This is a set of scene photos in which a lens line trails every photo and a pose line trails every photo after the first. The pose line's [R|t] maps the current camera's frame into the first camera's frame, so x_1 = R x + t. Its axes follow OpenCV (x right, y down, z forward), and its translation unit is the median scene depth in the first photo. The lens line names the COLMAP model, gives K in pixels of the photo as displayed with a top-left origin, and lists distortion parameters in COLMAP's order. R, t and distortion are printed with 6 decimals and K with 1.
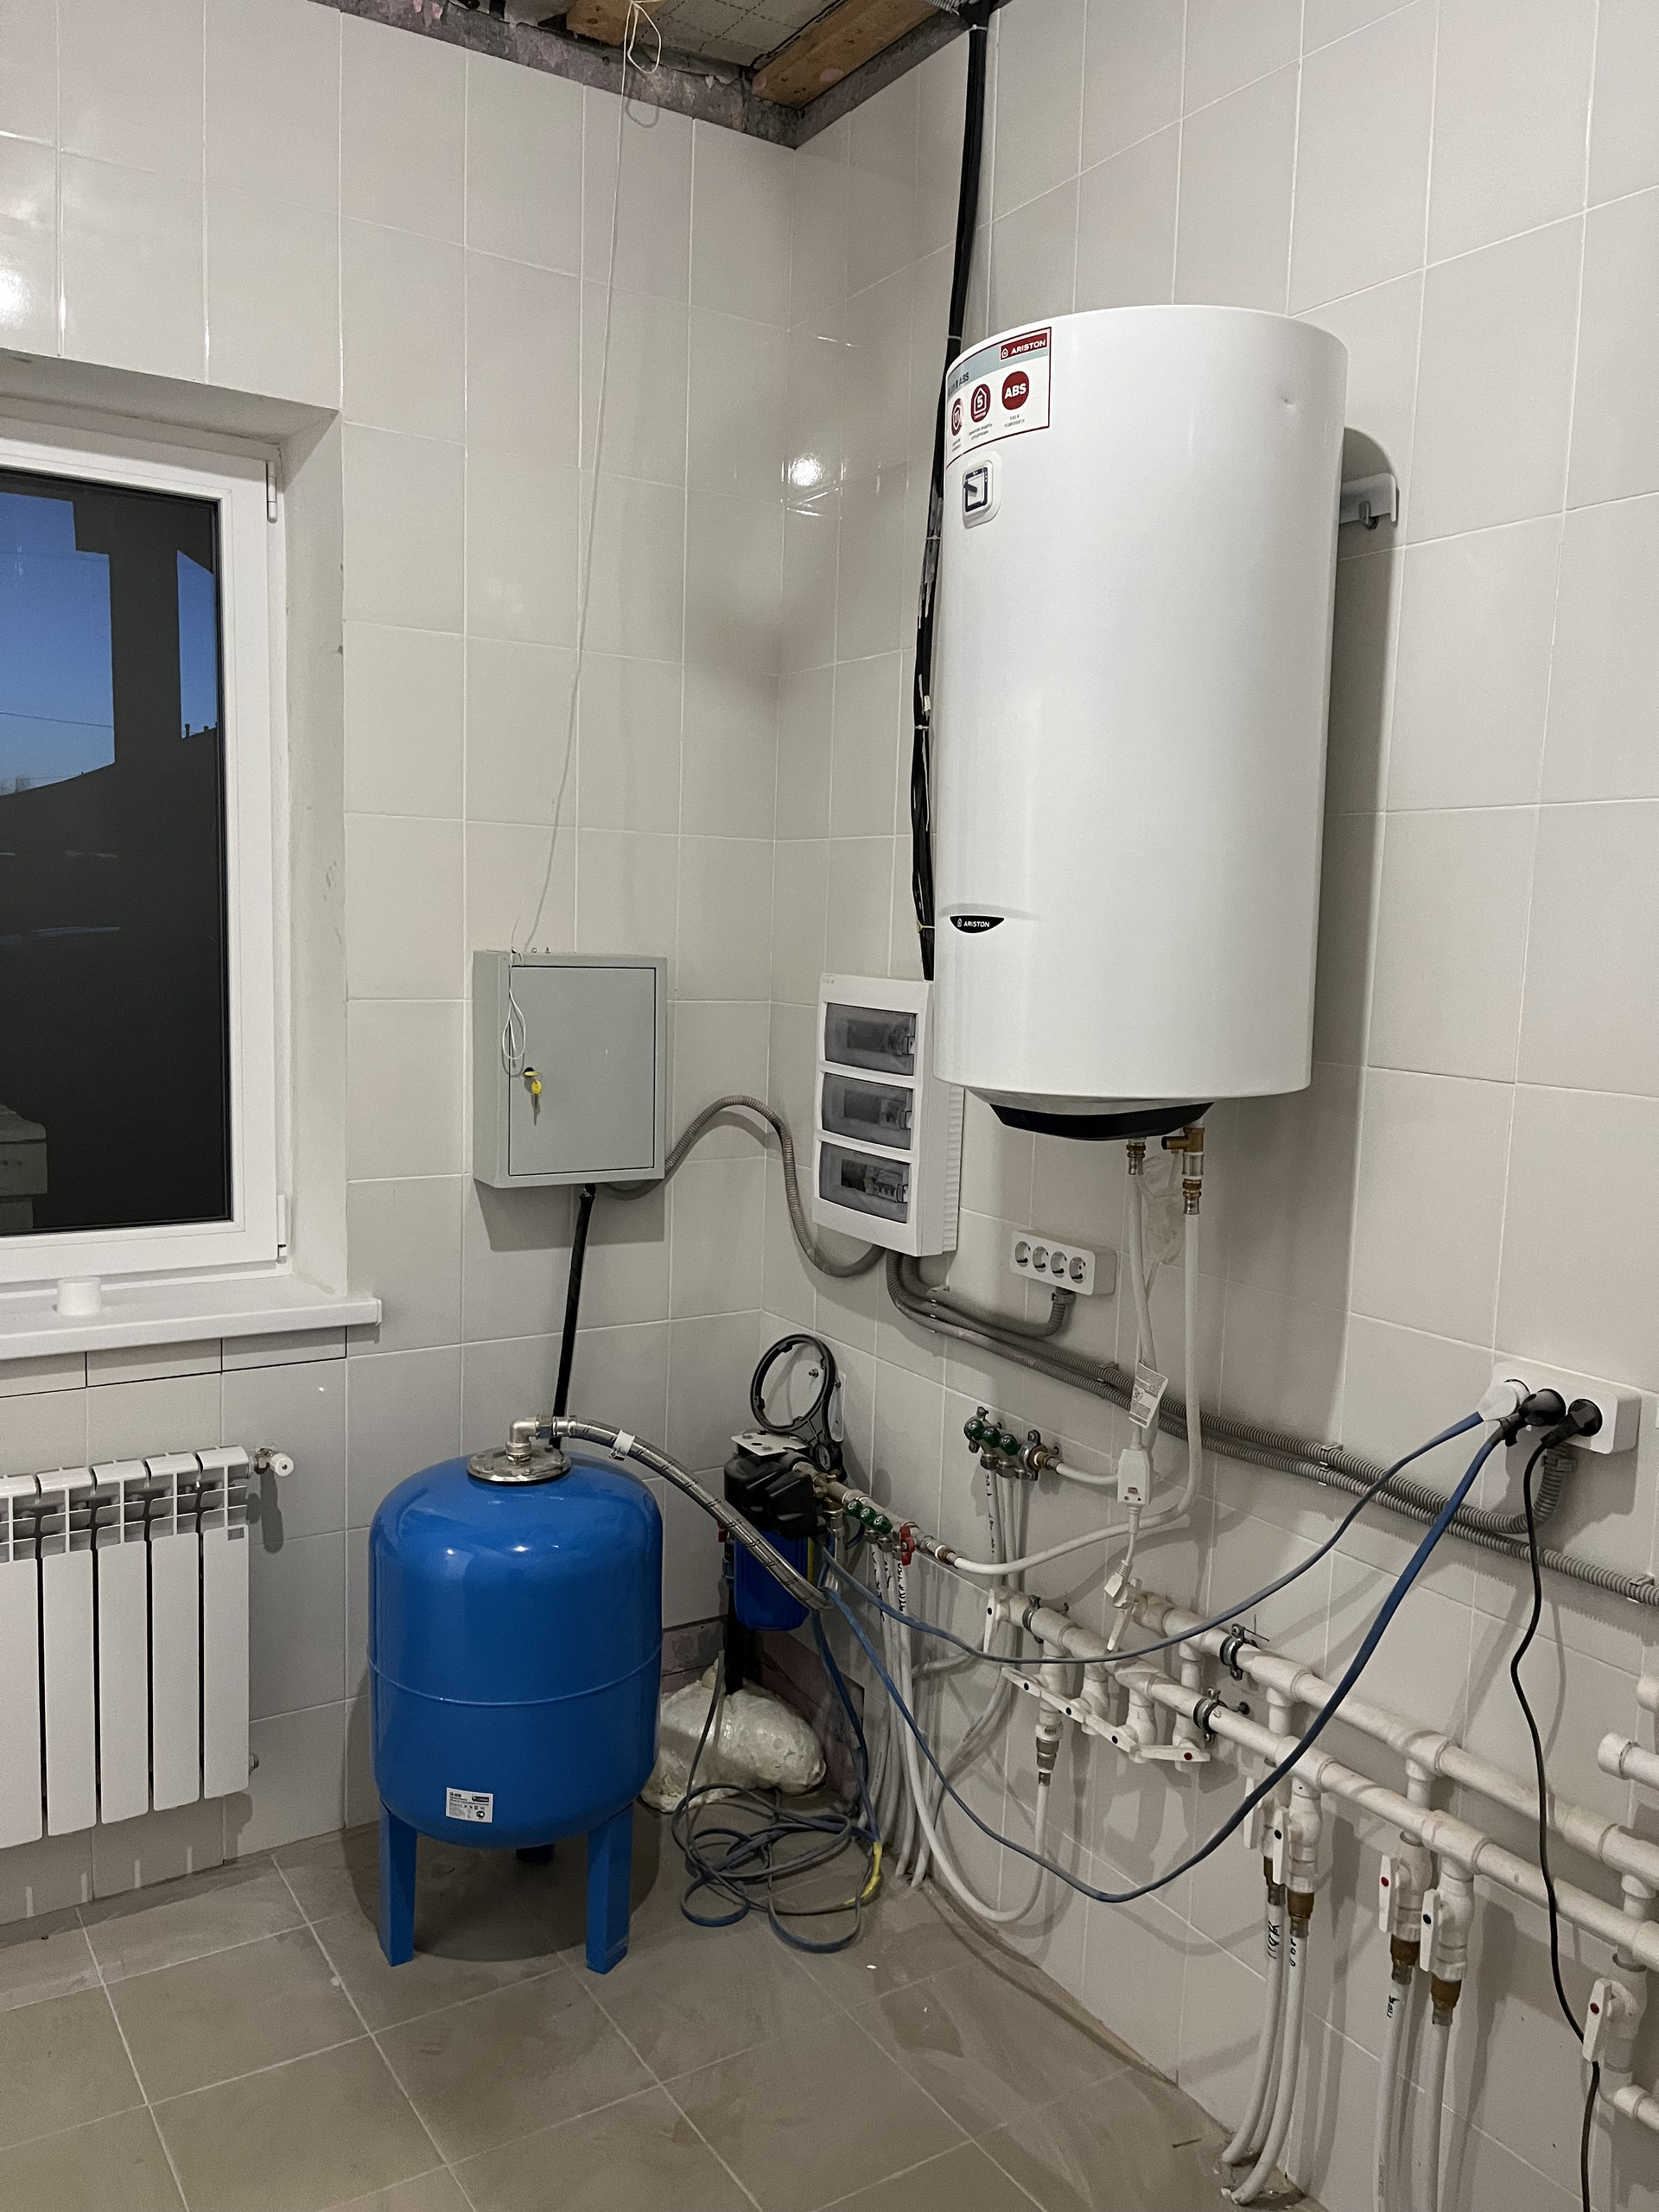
lens RADIAL K [[1719.4, 0, 830.1], [0, 1719.4, 1101.6], [0, 0, 1]] dist [-0.028627, -0.005572]
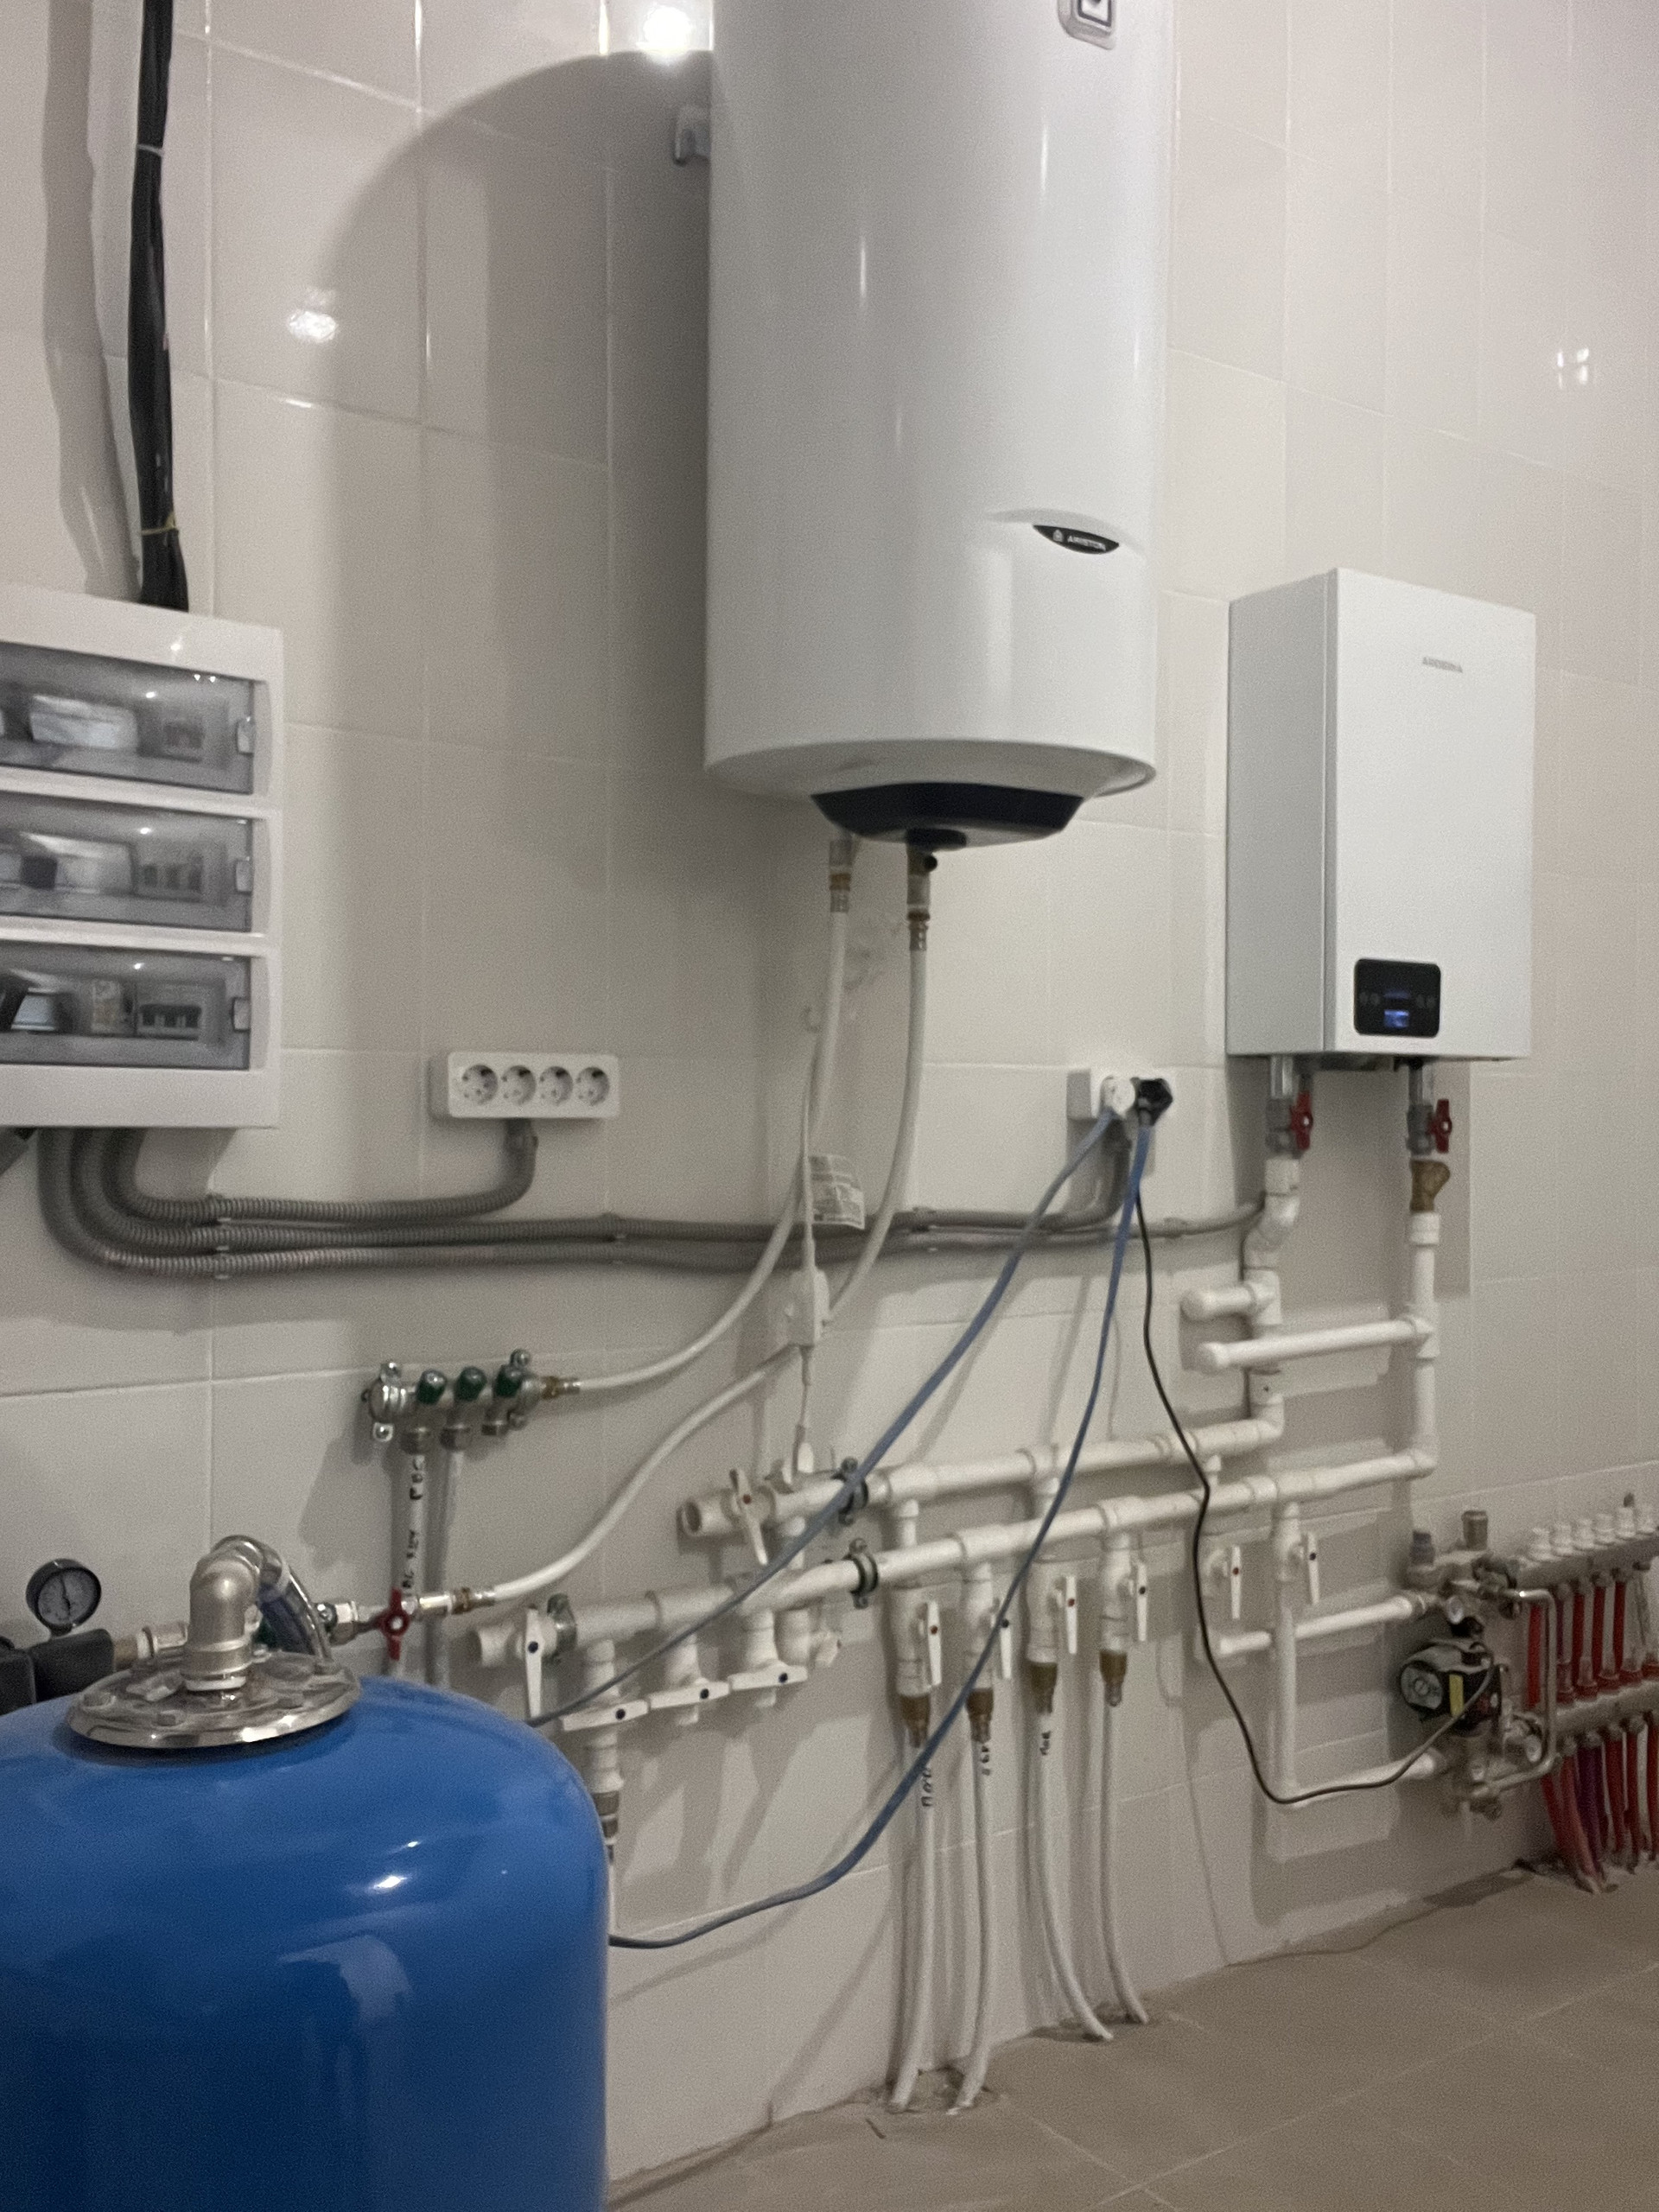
lens RADIAL K [[1902.5, 0, 829.3], [0, 1902.5, 1117.8], [0, 0, 1]] dist [0.004422, 0.000948]
pose [[-0.067143, -0.034712, 0.997139, -0.674103], [0.105651, 0.993529, 0.041700, 0.095086], [-0.992134, 0.108148, -0.063042, 1.017950]]
